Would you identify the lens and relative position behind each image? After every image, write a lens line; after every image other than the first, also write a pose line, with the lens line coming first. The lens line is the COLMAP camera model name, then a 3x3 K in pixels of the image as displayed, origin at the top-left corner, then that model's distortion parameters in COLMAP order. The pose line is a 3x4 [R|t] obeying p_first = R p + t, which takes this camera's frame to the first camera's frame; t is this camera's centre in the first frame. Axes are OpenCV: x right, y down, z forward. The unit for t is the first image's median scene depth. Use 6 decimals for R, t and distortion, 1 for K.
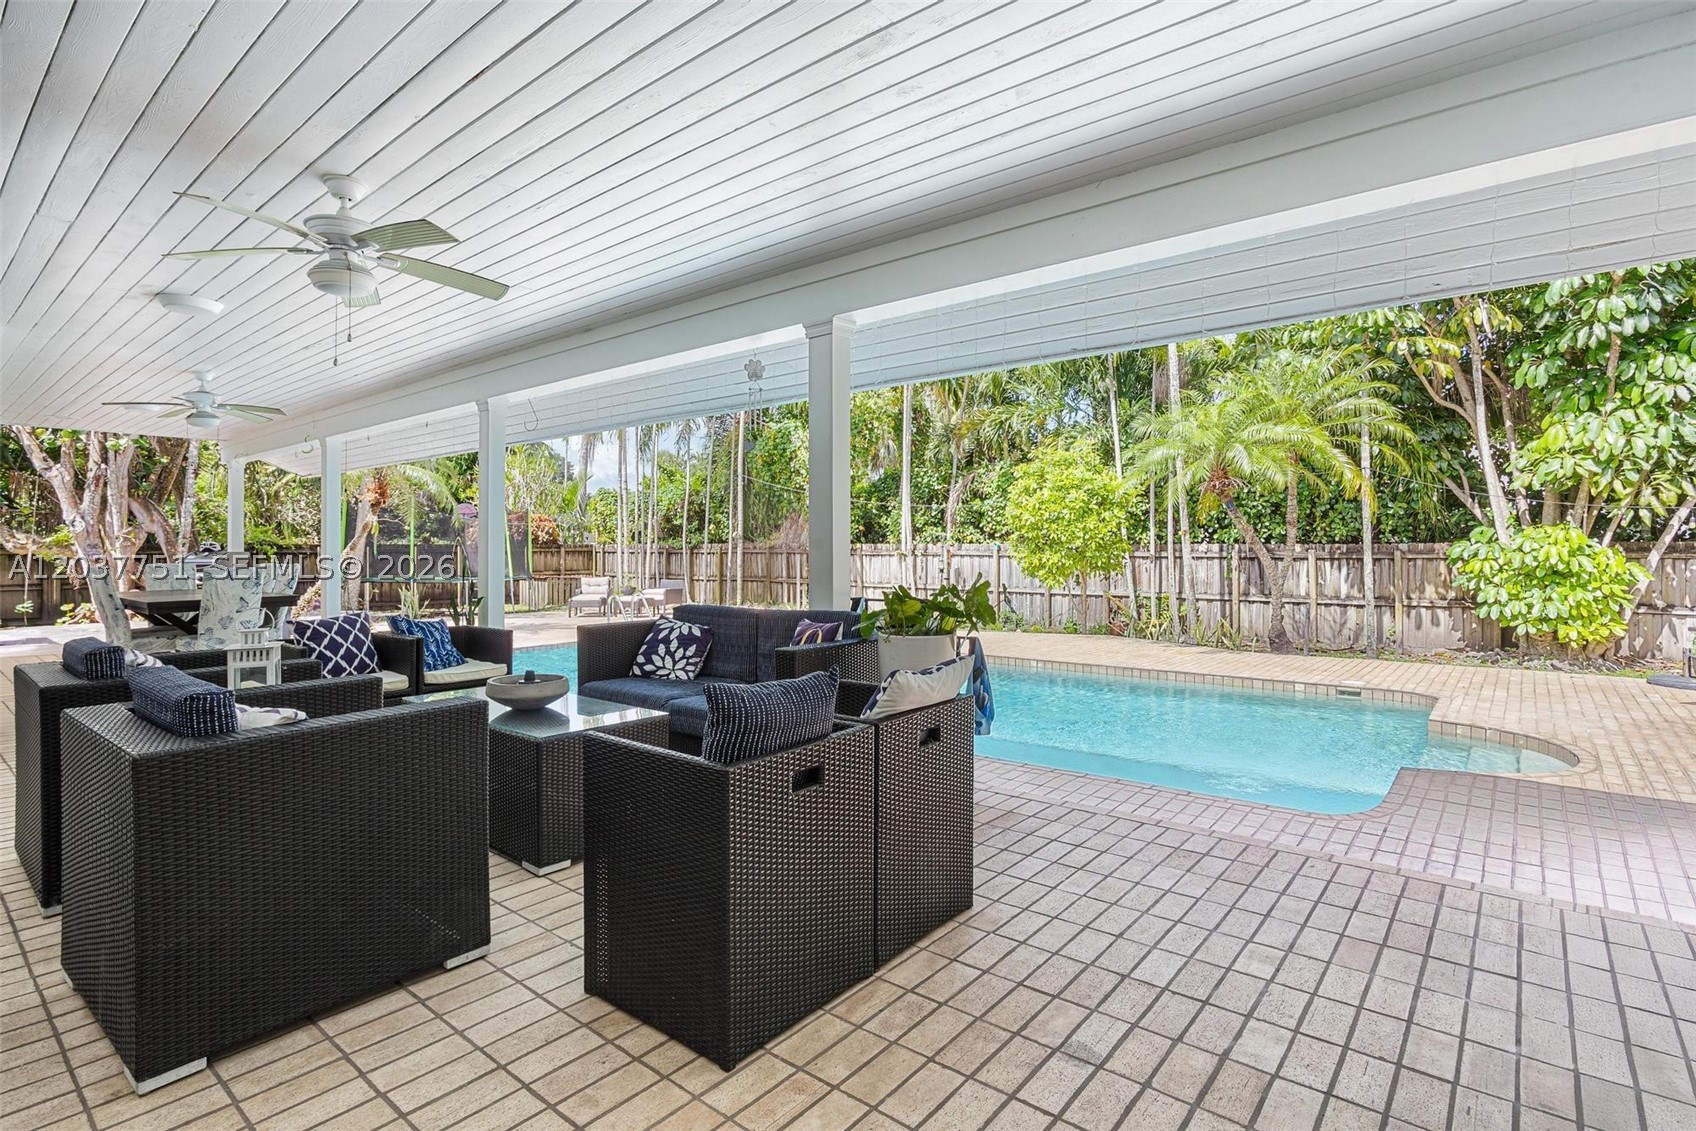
lens RADIAL K [[852.4, 0, 843.9], [0, 852.4, 539.8], [0, 0, 1]] dist [-0.063910, 0.016717]
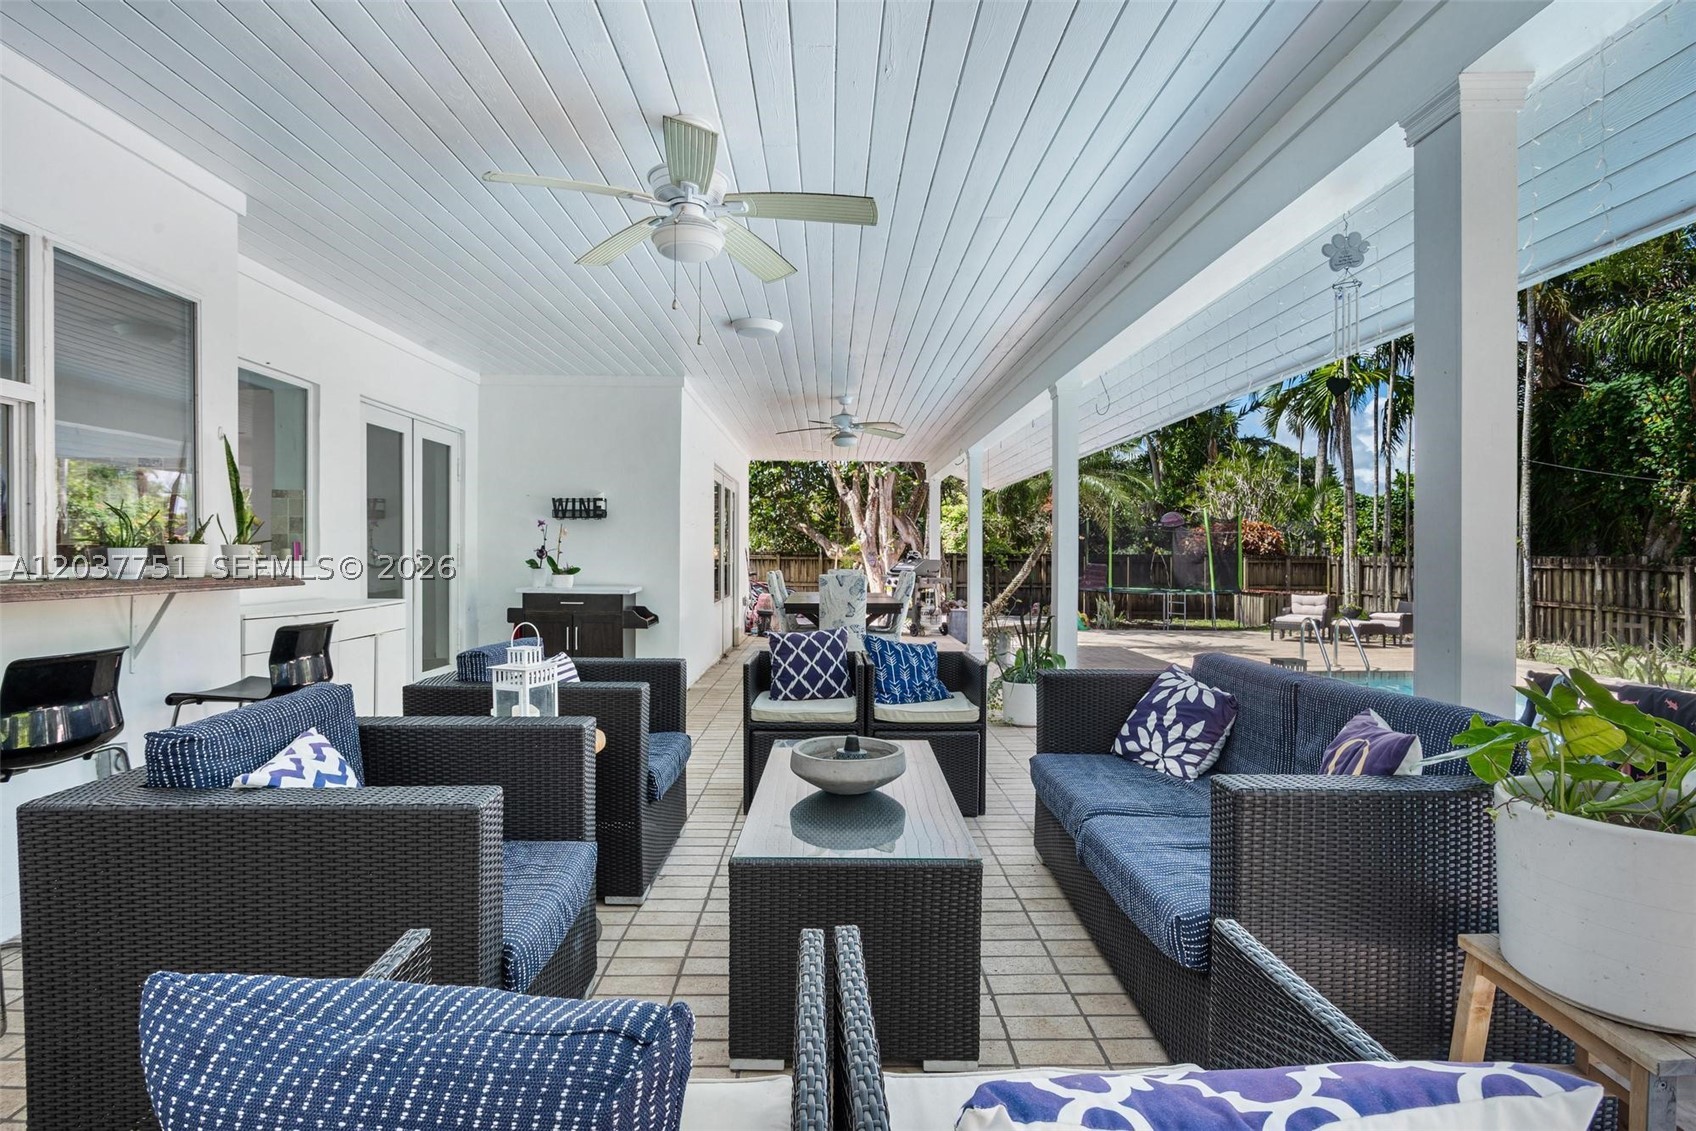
lens RADIAL K [[831.2, 0, 837.3], [0, 831.2, 552.5], [0, 0, 1]] dist [-0.042908, 0.015071]
pose [[0.642089, 0.004772, -0.766615, 0.104874], [-0.002792, 0.999989, 0.003887, 0.001852], [0.766625, -0.000355, 0.642095, 0.417243]]
